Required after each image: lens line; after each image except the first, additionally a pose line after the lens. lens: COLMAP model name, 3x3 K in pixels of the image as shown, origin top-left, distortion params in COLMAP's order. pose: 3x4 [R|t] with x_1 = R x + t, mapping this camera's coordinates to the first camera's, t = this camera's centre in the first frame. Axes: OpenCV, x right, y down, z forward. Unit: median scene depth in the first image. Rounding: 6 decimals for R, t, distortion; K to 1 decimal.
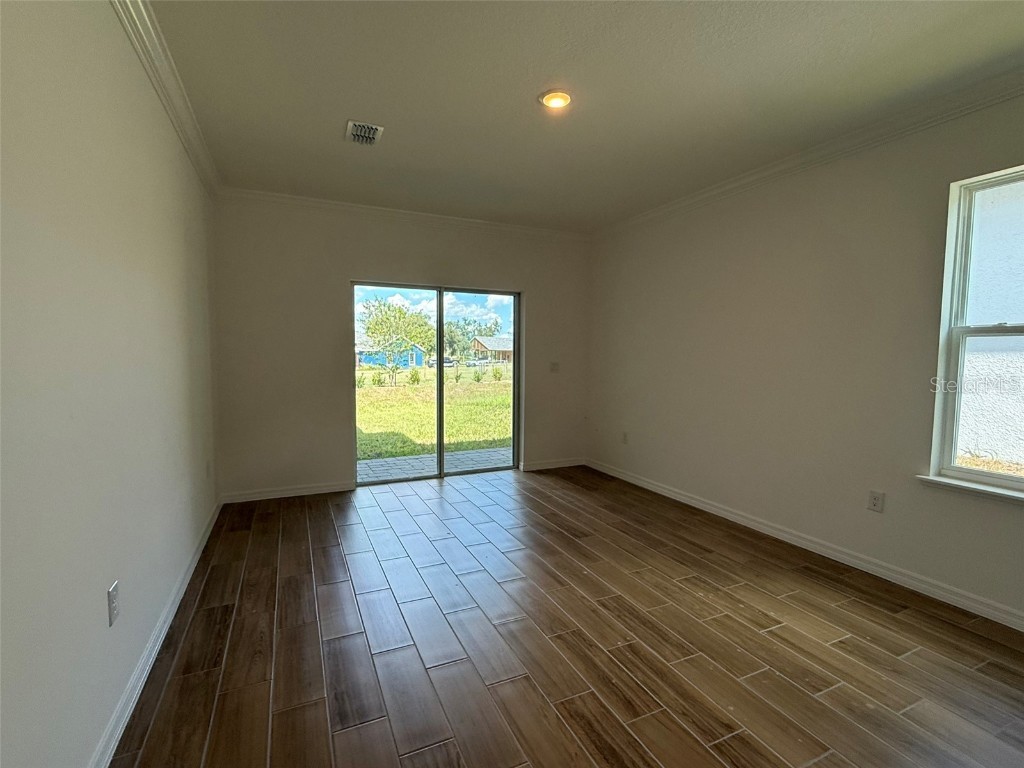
lens RADIAL K [[408.4, 0, 508.9], [0, 408.4, 383.5], [0, 0, 1]] dist [0.000322, 0.000071]
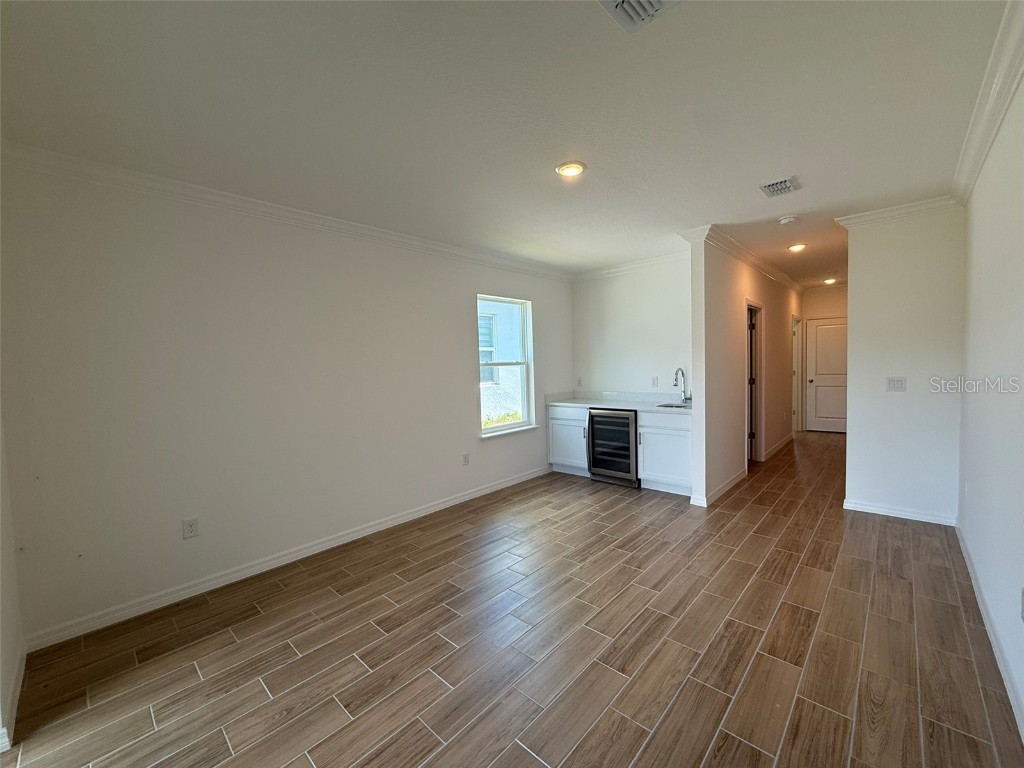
lens RADIAL K [[408.4, 0, 508.9], [0, 408.4, 383.5], [0, 0, 1]] dist [0.000322, 0.000071]
pose [[-0.300037, -0.041666, 0.953017, -0.868718], [0.107145, 0.991252, 0.077070, -0.152431], [-0.947891, 0.125235, -0.292947, 1.407926]]
